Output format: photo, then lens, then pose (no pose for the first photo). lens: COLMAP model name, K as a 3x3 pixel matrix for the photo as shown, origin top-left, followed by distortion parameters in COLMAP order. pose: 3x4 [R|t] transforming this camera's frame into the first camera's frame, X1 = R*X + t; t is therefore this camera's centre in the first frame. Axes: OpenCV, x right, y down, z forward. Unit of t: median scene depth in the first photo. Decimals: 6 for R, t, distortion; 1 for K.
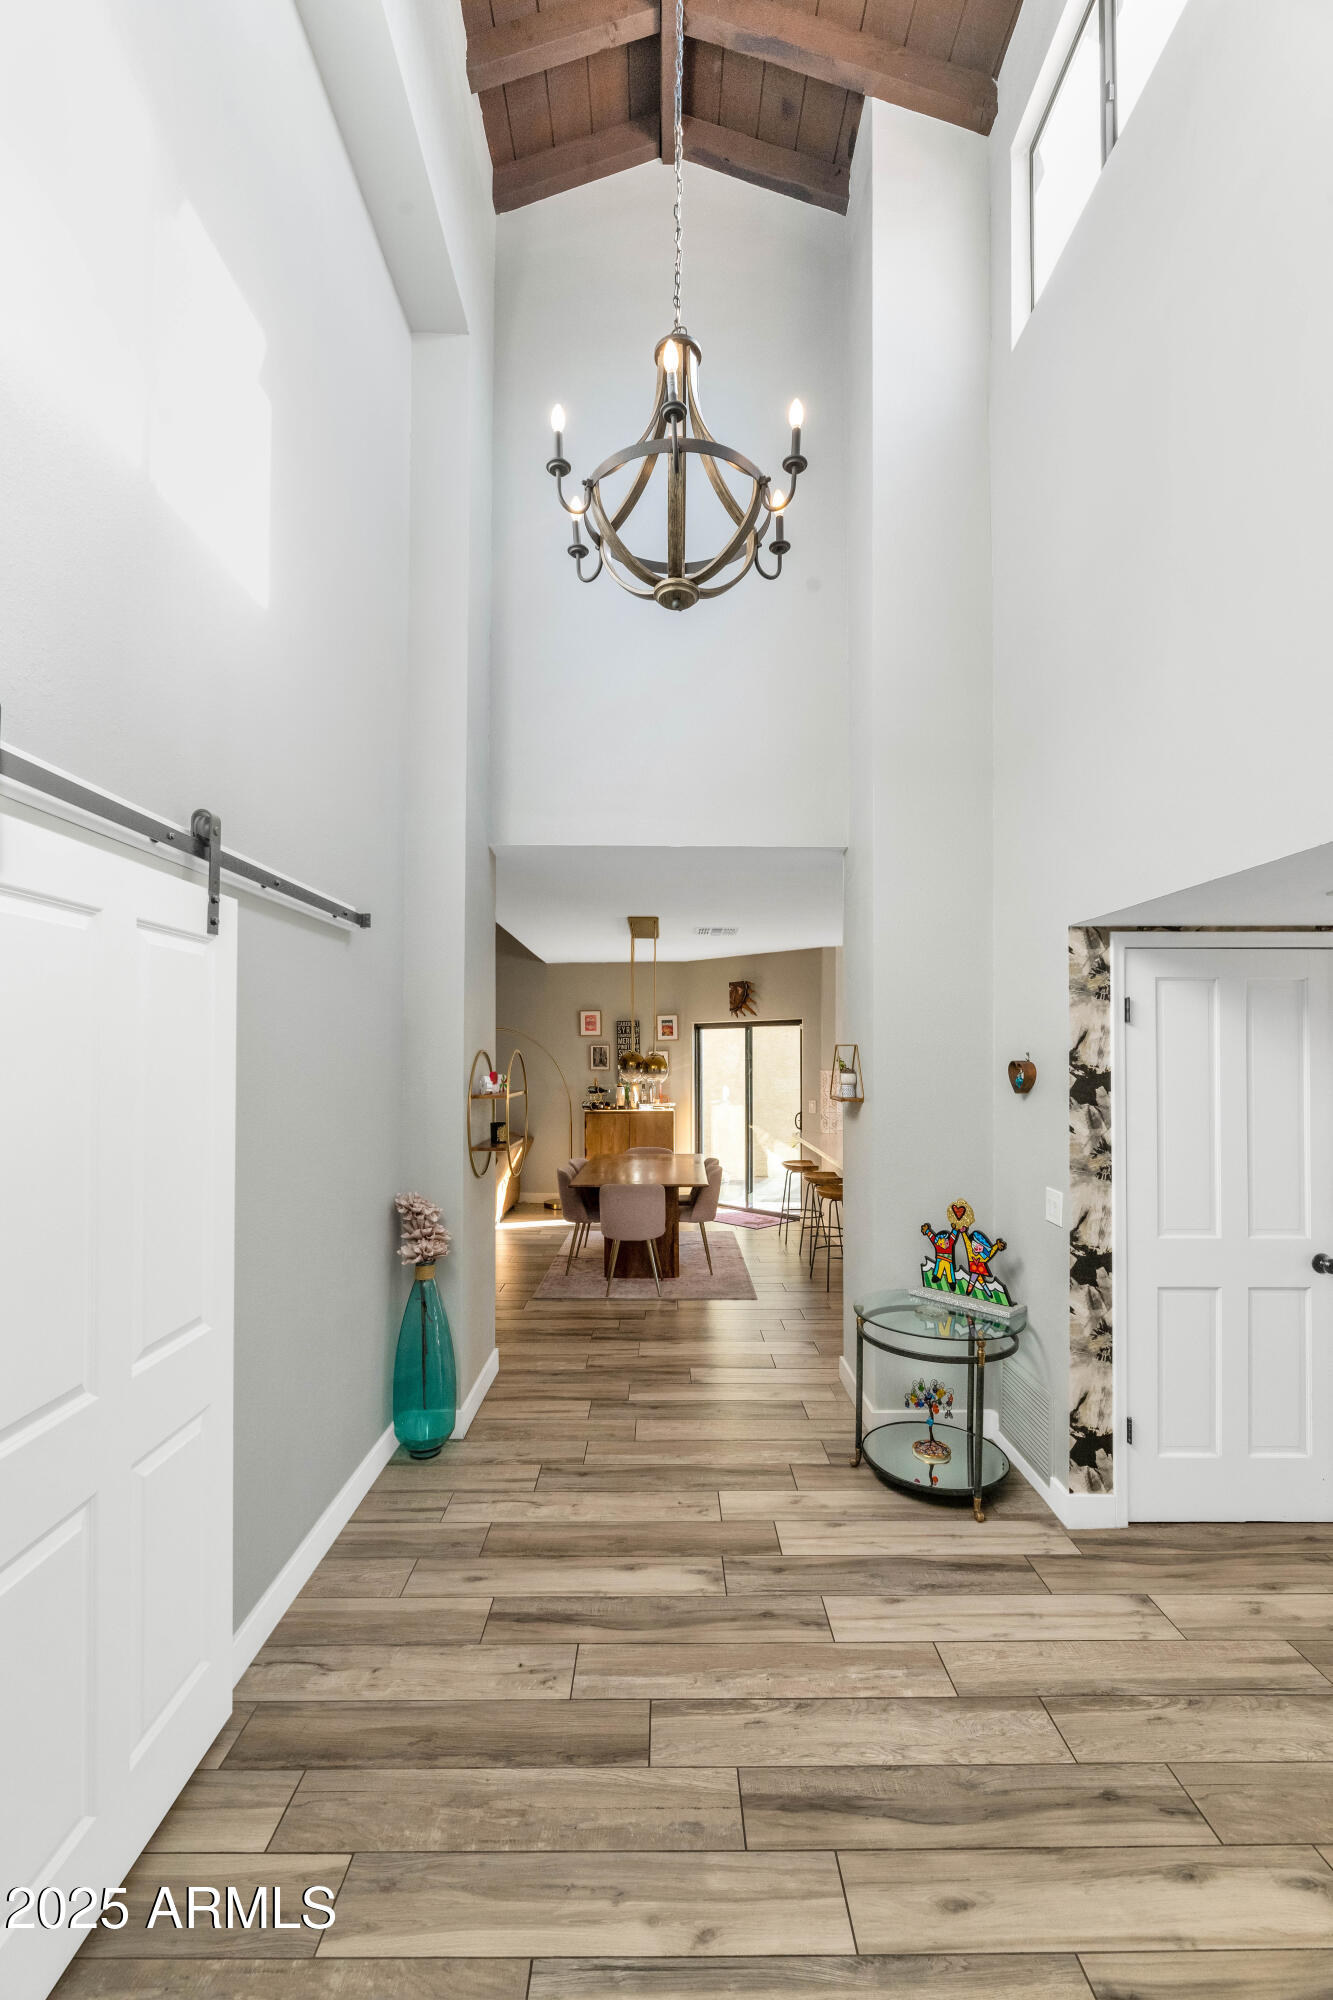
lens RADIAL K [[826.0, 0, 677.3], [0, 826.0, 1054.5], [0, 0, 1]] dist [0.001172, 0.000438]
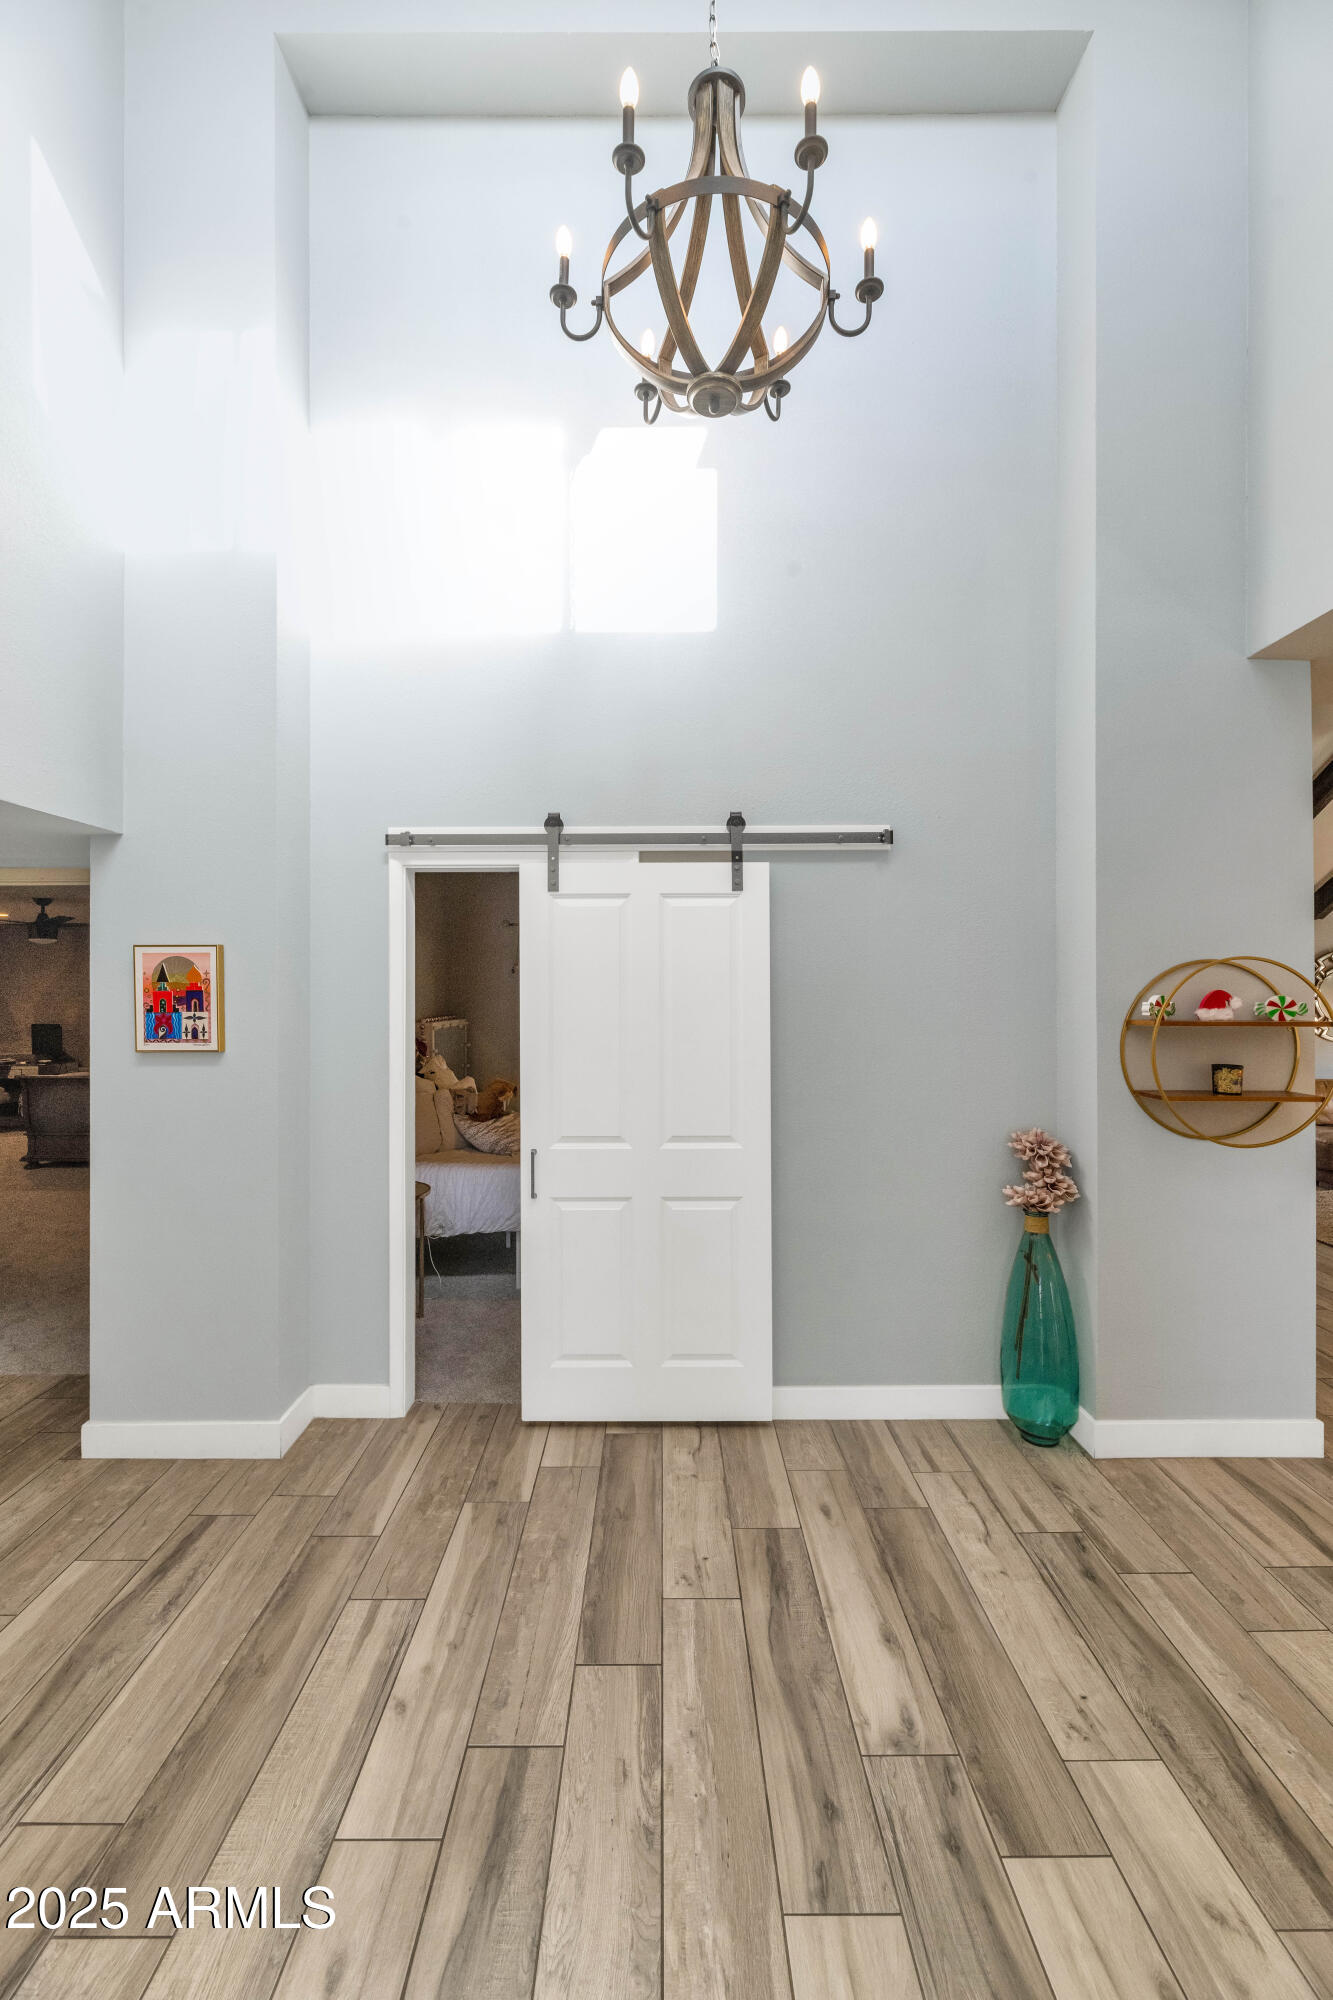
lens RADIAL K [[826.0, 0, 665.4], [0, 826.0, 995.3], [0, 0, 1]] dist [0.001172, 0.000438]
pose [[-0.013951, 0.002016, -0.999901, 0.845917], [0.004054, 0.999990, 0.001960, 0.044354], [0.999894, -0.004026, -0.013959, 0.989505]]
